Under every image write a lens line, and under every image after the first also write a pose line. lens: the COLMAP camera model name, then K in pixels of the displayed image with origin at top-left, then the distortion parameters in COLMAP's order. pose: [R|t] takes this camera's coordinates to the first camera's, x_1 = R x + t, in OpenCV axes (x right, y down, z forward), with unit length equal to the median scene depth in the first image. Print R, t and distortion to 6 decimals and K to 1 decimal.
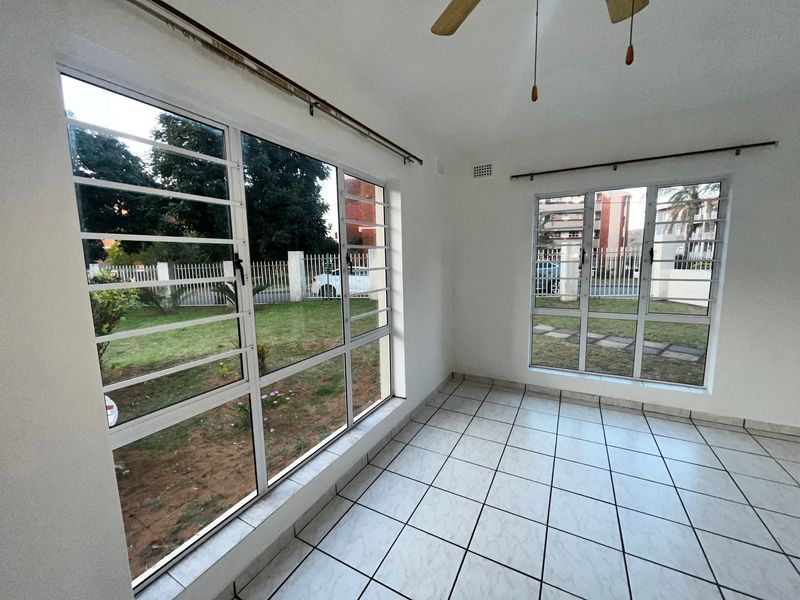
lens RADIAL K [[319.6, 0, 400.0], [0, 319.6, 300.0], [0, 0, 1]] dist [-0.010385, 0.000253]
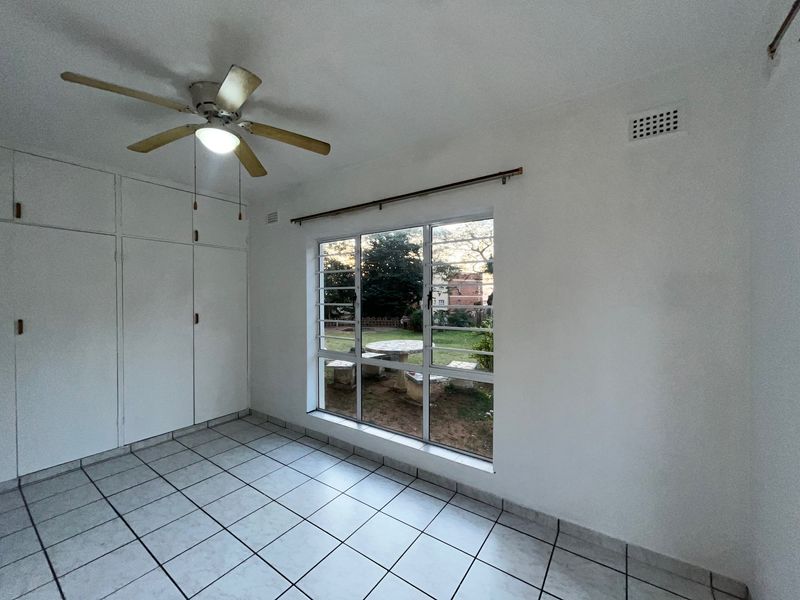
lens RADIAL K [[319.6, 0, 400.0], [0, 319.6, 300.0], [0, 0, 1]] dist [-0.010385, 0.000253]
pose [[-0.120391, 0.032518, -0.992194, 0.722268], [-0.117136, 0.992016, 0.046726, -0.111750], [0.985792, 0.121847, -0.115620, 0.717363]]
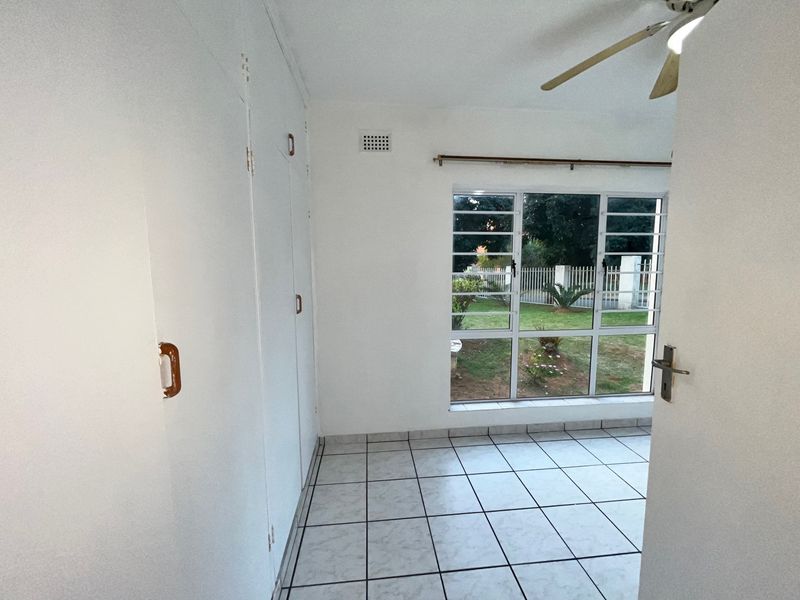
lens RADIAL K [[319.6, 0, 400.0], [0, 319.6, 300.0], [0, 0, 1]] dist [-0.010385, 0.000253]
pose [[0.552044, 0.096045, -0.828265, 0.318430], [-0.108986, 0.993133, 0.042523, 0.035222], [0.826662, 0.066795, 0.558720, -0.265756]]
